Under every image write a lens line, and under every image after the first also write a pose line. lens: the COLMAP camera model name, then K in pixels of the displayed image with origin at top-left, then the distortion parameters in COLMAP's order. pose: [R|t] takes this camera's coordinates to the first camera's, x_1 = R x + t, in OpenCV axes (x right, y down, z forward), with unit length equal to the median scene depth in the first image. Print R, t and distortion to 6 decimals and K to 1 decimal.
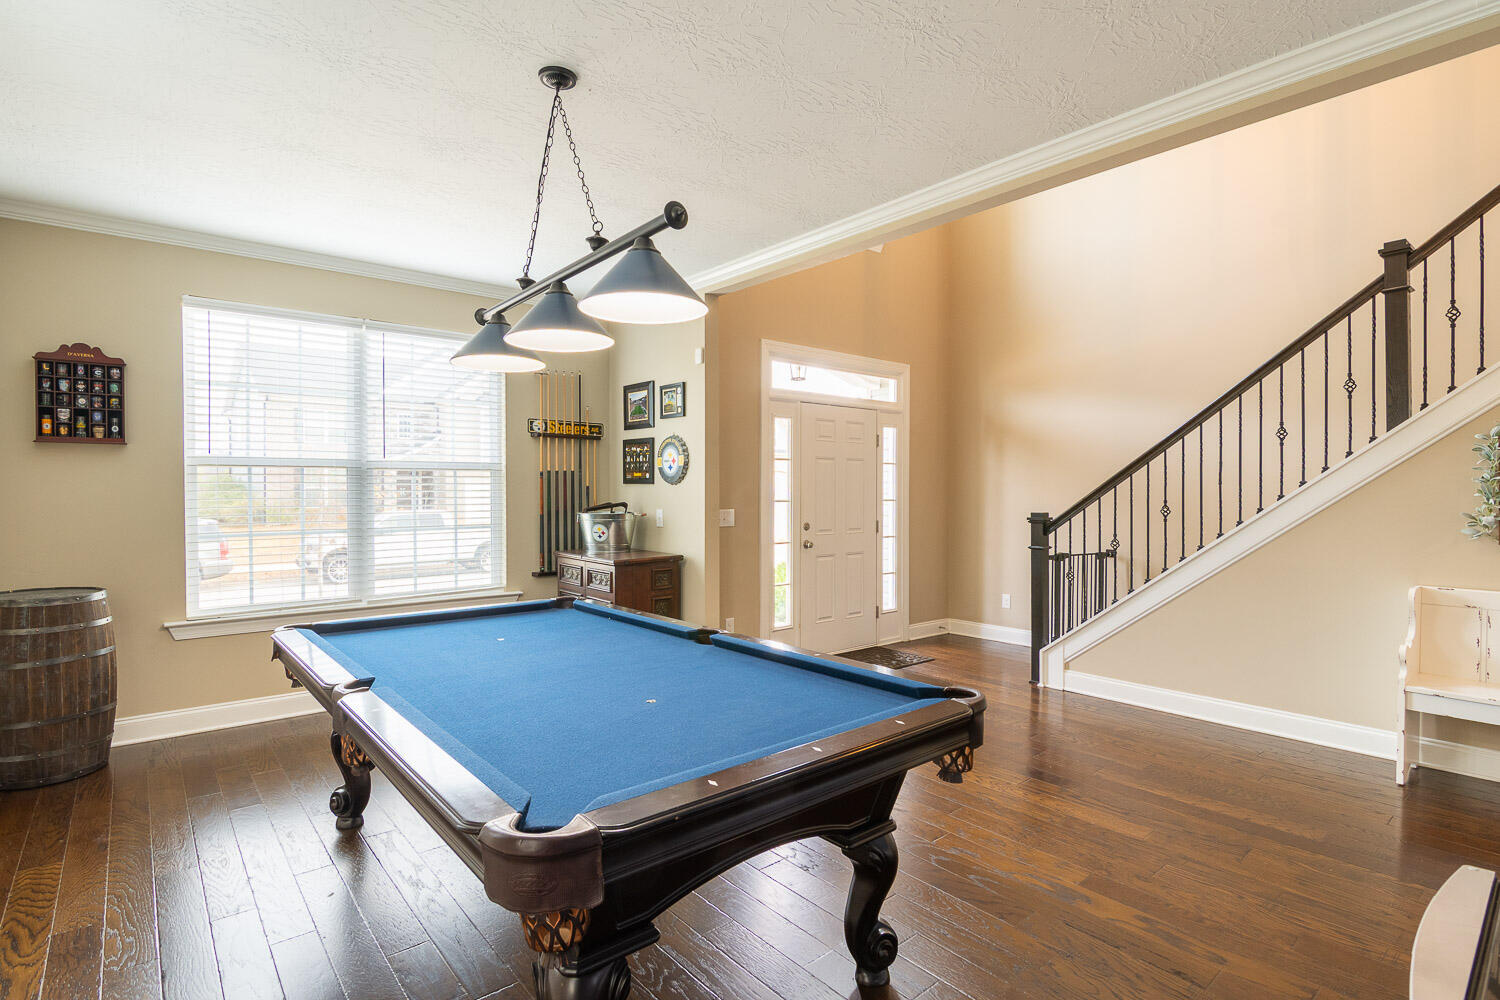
lens RADIAL K [[729.6, 0, 754.2], [0, 729.6, 505.3], [0, 0, 1]] dist [-0.008352, -0.002284]
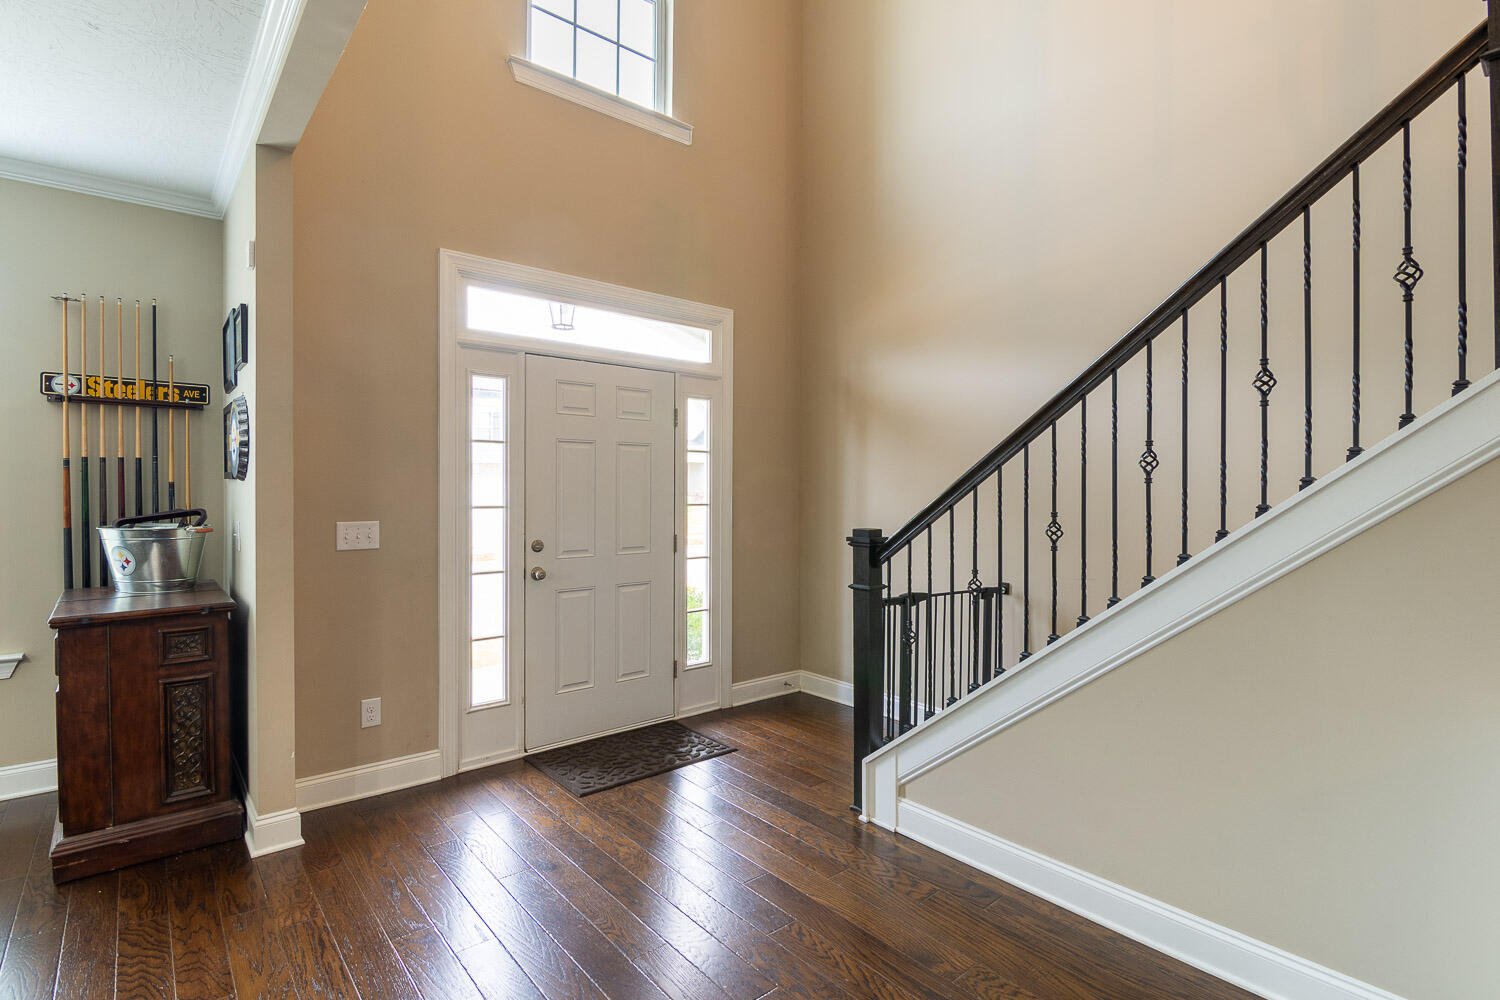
lens RADIAL K [[729.6, 0, 753.1], [0, 729.6, 499.6], [0, 0, 1]] dist [-0.008352, -0.002284]
pose [[0.999859, 0.003676, 0.016358, 0.273045], [-0.003621, 0.999988, -0.003372, -0.011560], [-0.016370, 0.003312, 0.999861, 0.376622]]
